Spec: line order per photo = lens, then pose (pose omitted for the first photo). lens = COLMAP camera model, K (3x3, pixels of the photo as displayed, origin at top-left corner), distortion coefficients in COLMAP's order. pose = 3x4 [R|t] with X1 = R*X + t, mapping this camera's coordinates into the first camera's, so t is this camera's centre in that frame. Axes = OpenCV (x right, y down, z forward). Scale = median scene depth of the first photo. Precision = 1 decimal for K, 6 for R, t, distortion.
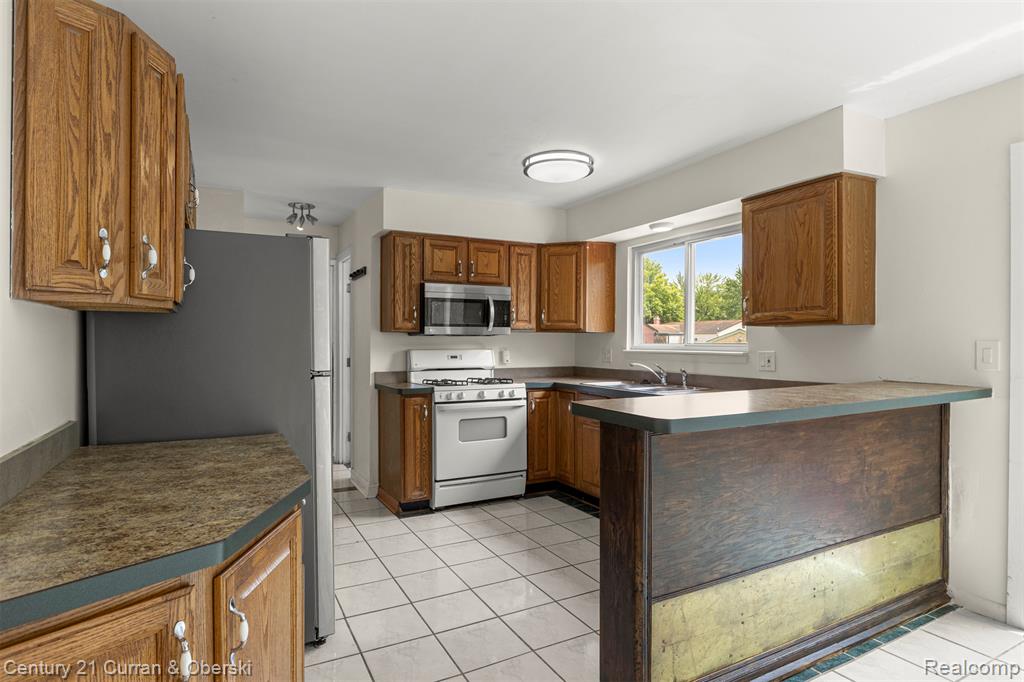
lens RADIAL K [[545.3, 0, 511.8], [0, 545.3, 345.0], [0, 0, 1]] dist [-0.011096, 0.000737]
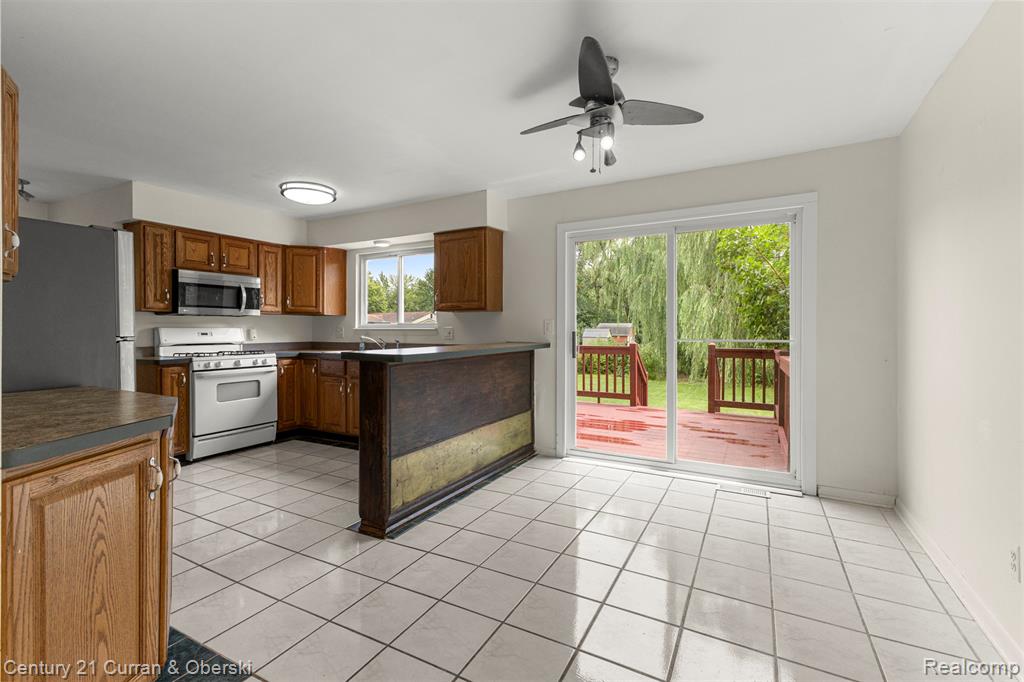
lens RADIAL K [[446.6, 0, 511.5], [0, 446.6, 334.0], [0, 0, 1]] dist [0.013445, -0.002286]
pose [[0.836352, -0.005649, 0.548163, -0.091567], [0.002759, 0.999978, 0.006096, 0.020159], [-0.548185, -0.003586, 0.836349, -0.191953]]
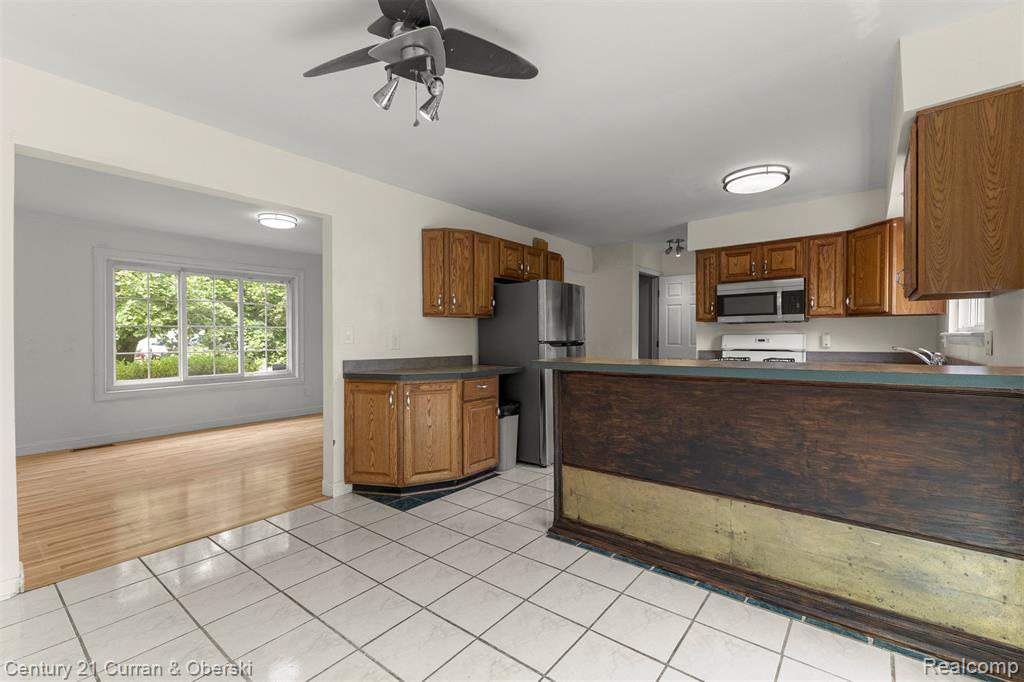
lens RADIAL K [[446.6, 0, 515.2], [0, 446.6, 340.7], [0, 0, 1]] dist [0.013445, -0.002286]
pose [[0.398981, 0.004624, -0.916947, 0.655345], [-0.000046, 0.999987, 0.005023, 0.019349], [0.916959, -0.001962, 0.398976, 0.101733]]
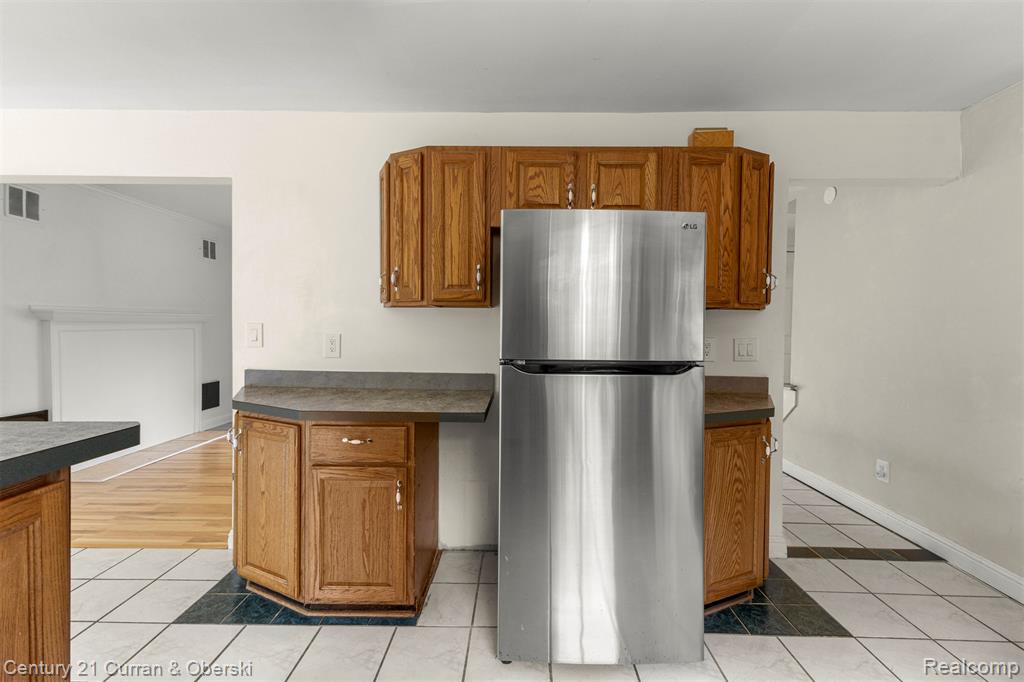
lens RADIAL K [[446.6, 0, 514.9], [0, 446.6, 334.4], [0, 0, 1]] dist [0.013445, -0.002286]
pose [[-0.489925, 0.008859, -0.871720, 0.152189], [-0.015996, 0.999689, 0.019150, -0.005106], [0.871618, 0.023326, -0.489630, 0.735266]]
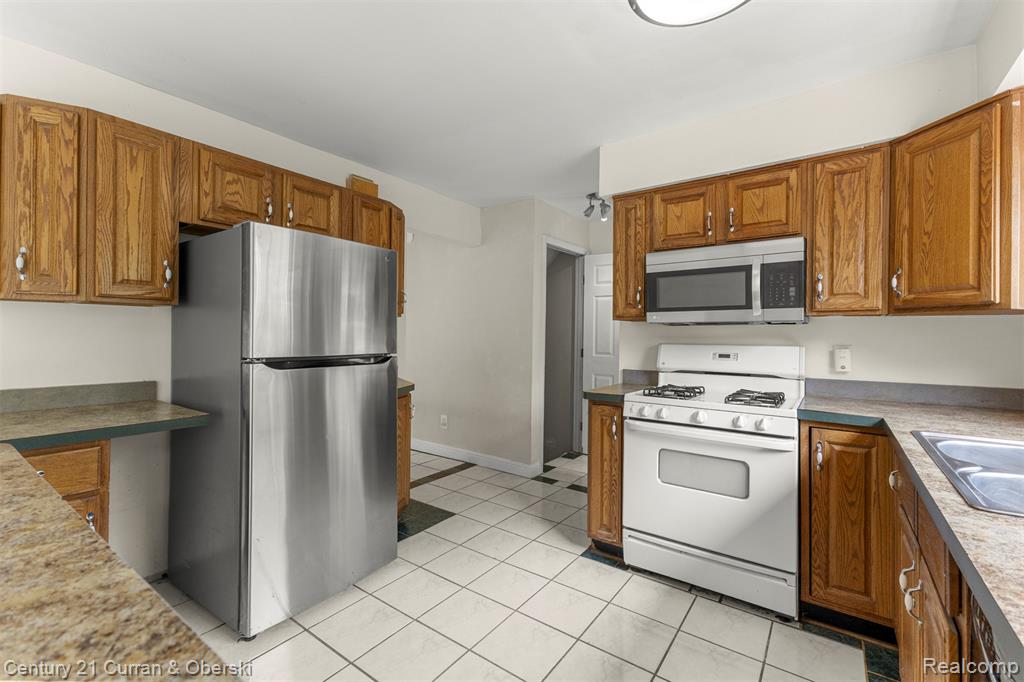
lens RADIAL K [[446.6, 0, 510.9], [0, 446.6, 331.6], [0, 0, 1]] dist [0.013445, -0.002286]
pose [[0.435225, -0.003904, -0.900313, 0.309429], [-0.011914, 0.999878, -0.010095, 0.000857], [0.900243, 0.015120, 0.435125, 0.569030]]
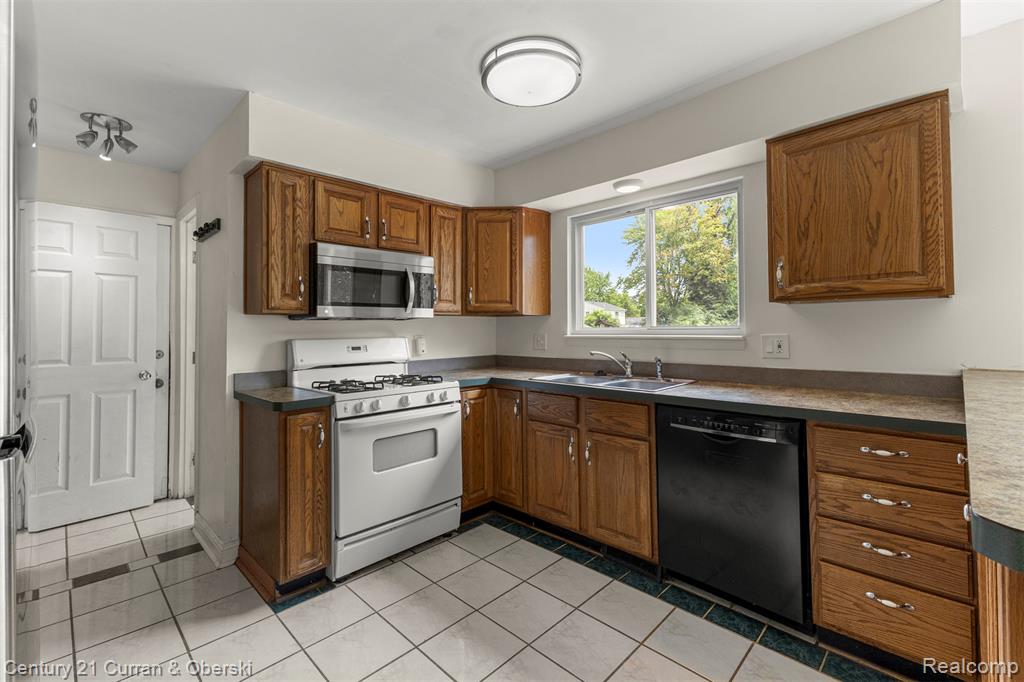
lens RADIAL K [[446.6, 0, 509.5], [0, 446.6, 320.9], [0, 0, 1]] dist [0.013445, -0.002286]
pose [[0.956960, -0.004681, 0.290181, -0.091380], [0.011991, 0.999654, -0.023421, 0.001741], [-0.289971, 0.025892, 0.956685, 0.389013]]
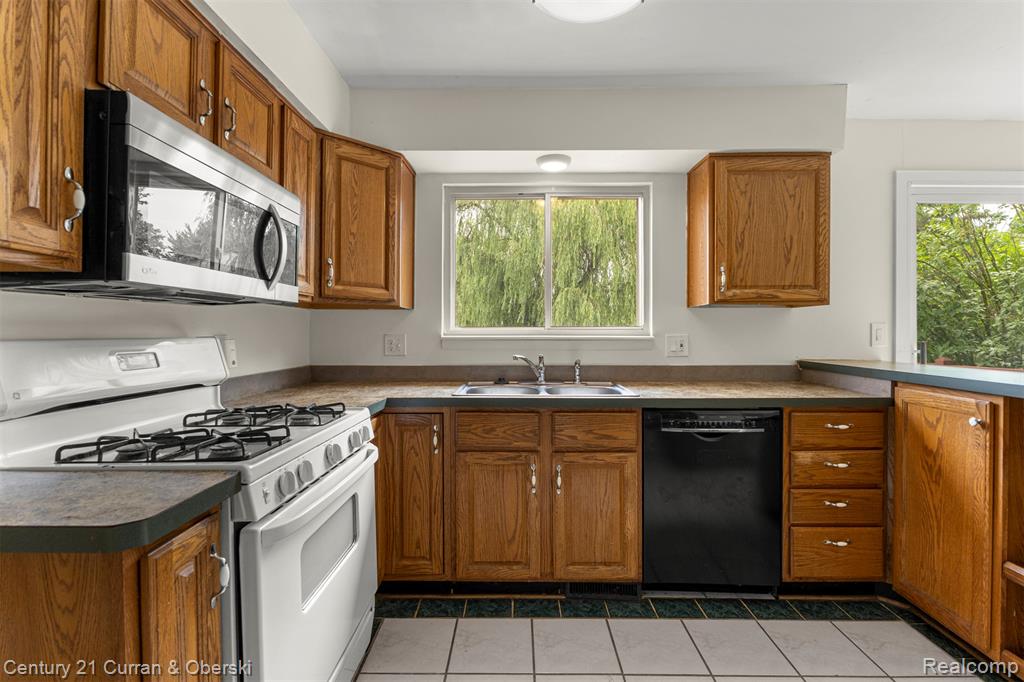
lens RADIAL K [[453.5, 0, 511.4], [0, 453.5, 336.5], [0, 0, 1]] dist [-0.010081, -0.000340]
pose [[0.490321, -0.006491, 0.871518, -0.261532], [0.004395, 0.999978, 0.004975, 0.007838], [-0.871531, 0.001391, 0.490338, 0.723042]]
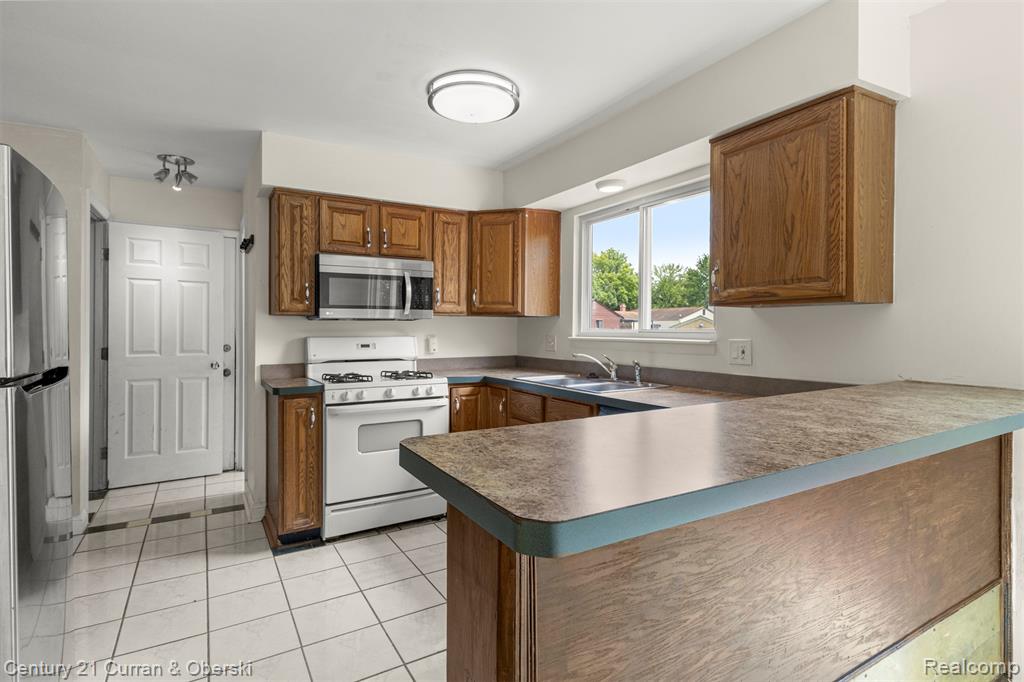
lens RADIAL K [[513.3, 0, 513.1], [0, 513.3, 330.1], [0, 0, 1]] dist [0.019238, -0.005700]
pose [[0.998846, -0.000186, 0.048022, 0.088945], [0.000249, 0.999999, -0.001307, -0.000775], [-0.048022, 0.001317, 0.998845, 0.229746]]
